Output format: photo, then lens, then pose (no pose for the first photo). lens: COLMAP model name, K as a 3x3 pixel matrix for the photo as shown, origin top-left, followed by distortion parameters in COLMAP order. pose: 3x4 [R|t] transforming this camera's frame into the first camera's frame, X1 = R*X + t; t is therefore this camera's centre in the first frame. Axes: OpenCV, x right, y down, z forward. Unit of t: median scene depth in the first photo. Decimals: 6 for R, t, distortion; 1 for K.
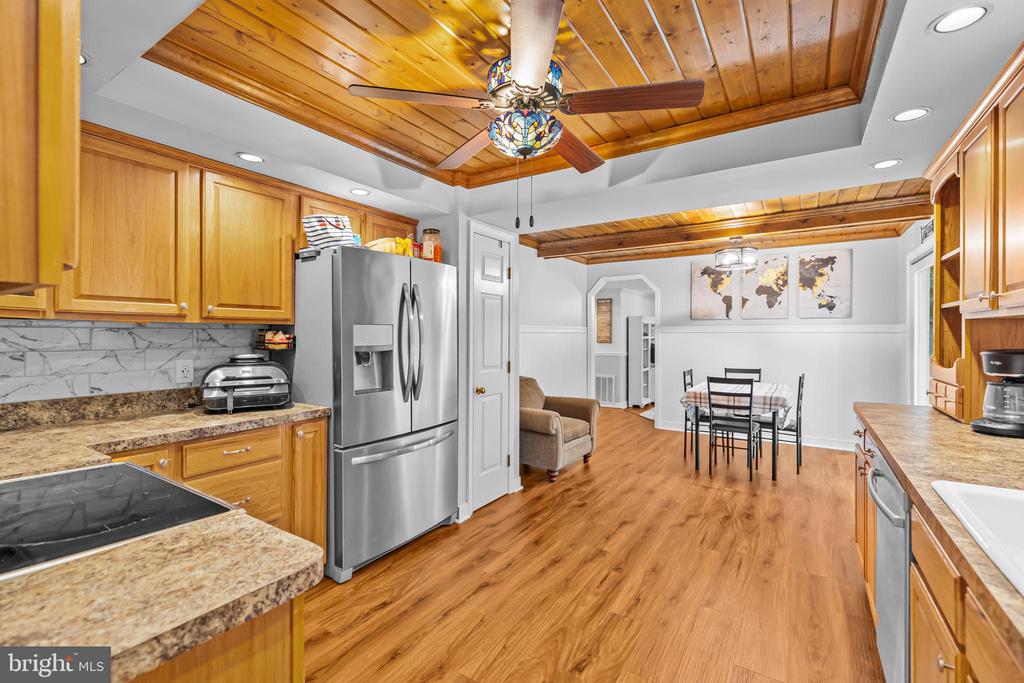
lens RADIAL K [[439.9, 0, 513.6], [0, 439.9, 336.5], [0, 0, 1]] dist [0.000799, 0.000037]
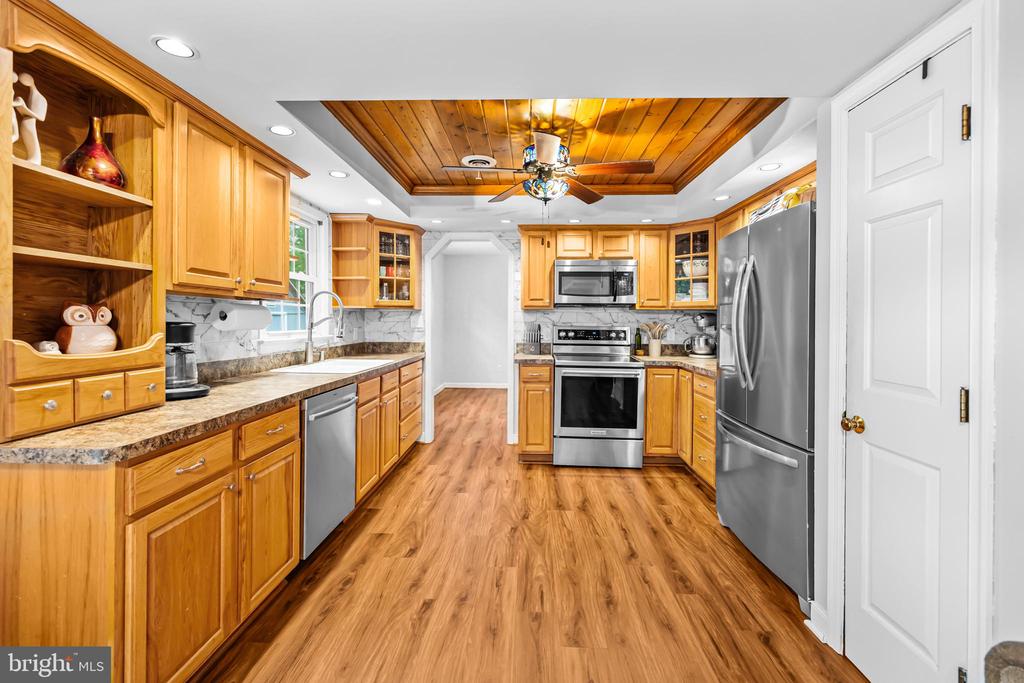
lens RADIAL K [[435.7, 0, 515.1], [0, 435.7, 321.4], [0, 0, 1]] dist [-0.000318, -0.000410]
pose [[-0.855825, -0.003191, -0.517256, 0.748067], [-0.007641, 0.999950, 0.006474, 0.011704], [0.517209, 0.009493, -0.855806, 1.835638]]
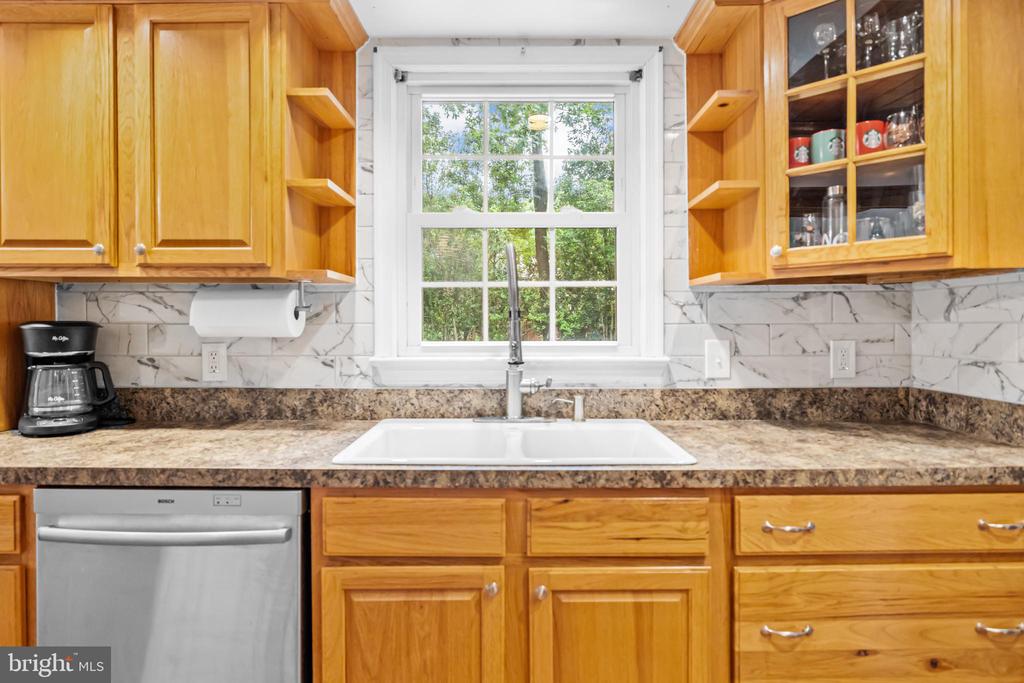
lens RADIAL K [[598.9, 0, 512.2], [0, 598.9, 331.6], [0, 0, 1]] dist [-0.000562, 0.000378]
pose [[-0.546790, -0.011140, 0.837195, -0.126191], [0.005435, 0.999843, 0.016854, 0.026607], [-0.837252, 0.013766, -0.546644, 0.702813]]
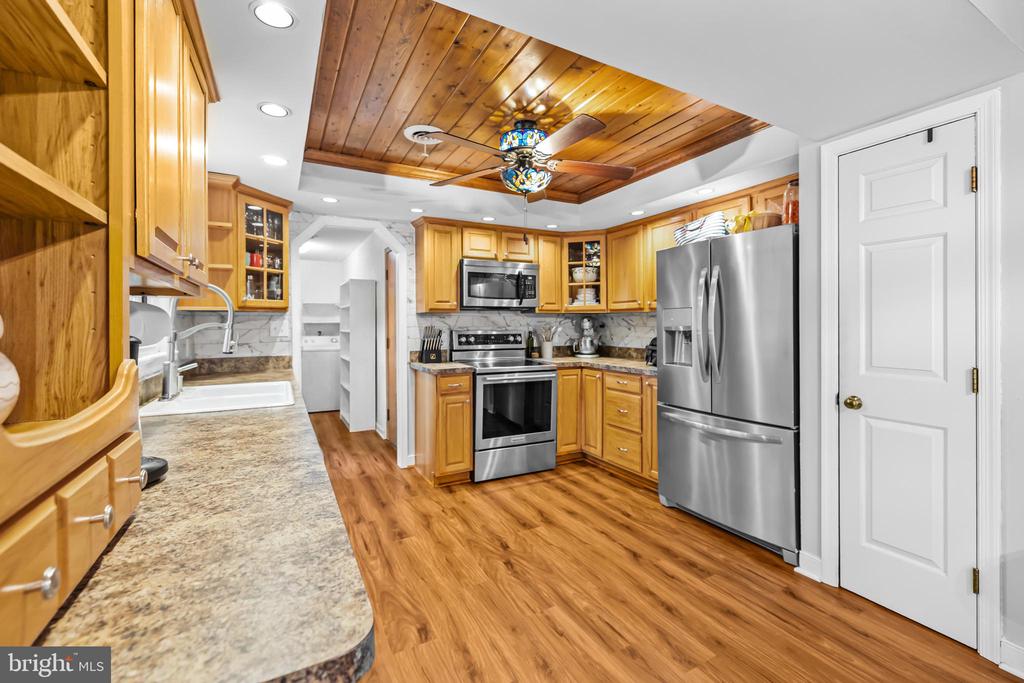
lens RADIAL K [[433.2, 0, 511.0], [0, 433.2, 324.2], [0, 0, 1]] dist [0.000023, -0.000005]
pose [[-0.479155, 0.003626, -0.877723, 1.042535], [0.002744, 0.999993, 0.002633, 0.012776], [0.877726, -0.001147, -0.479161, 1.311066]]
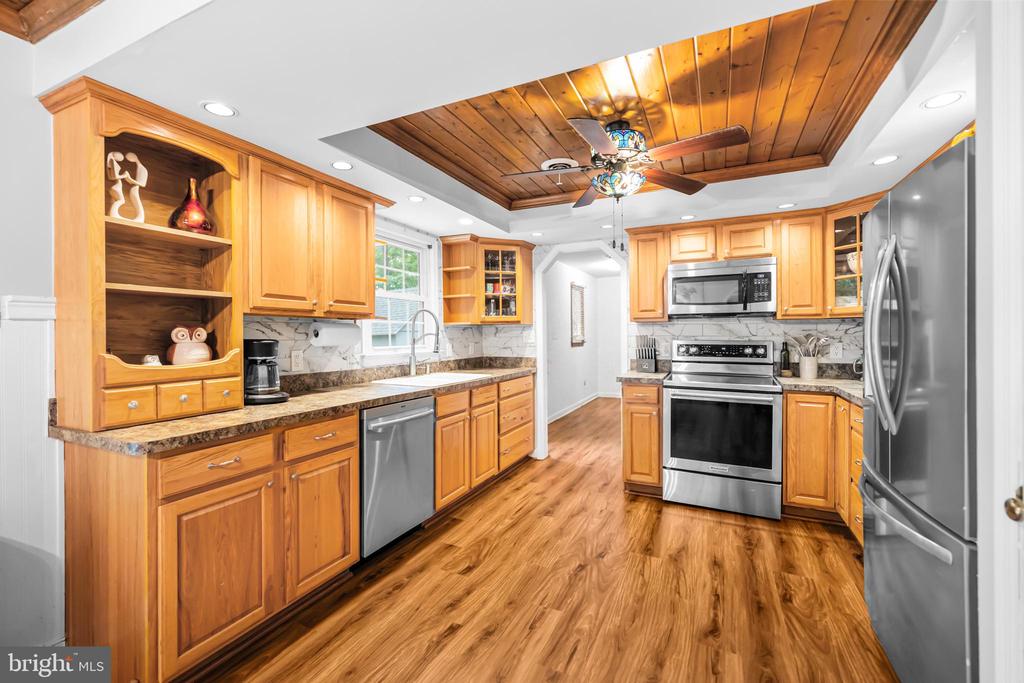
lens RADIAL K [[432.2, 0, 512.9], [0, 432.2, 335.3], [0, 0, 1]] dist [0.000395, -0.000321]
pose [[-0.990850, 0.005897, -0.134839, 0.432830], [0.005186, 0.999971, 0.005619, 0.011190], [0.134868, 0.004868, -0.990852, 1.847656]]
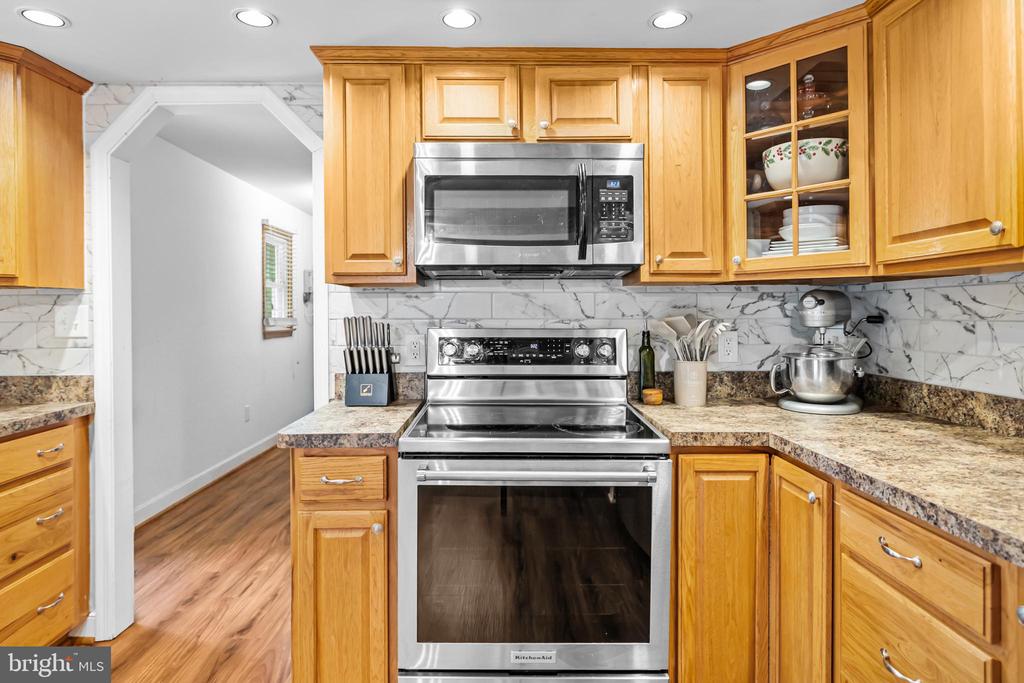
lens RADIAL K [[568.4, 0, 510.3], [0, 568.4, 313.9], [0, 0, 1]] dist [-0.001694, -0.000719]
pose [[-0.825790, 0.002429, -0.563973, 0.011970], [0.002463, 0.999997, 0.000701, 0.018388], [0.563973, -0.000810, -0.825793, 1.125996]]
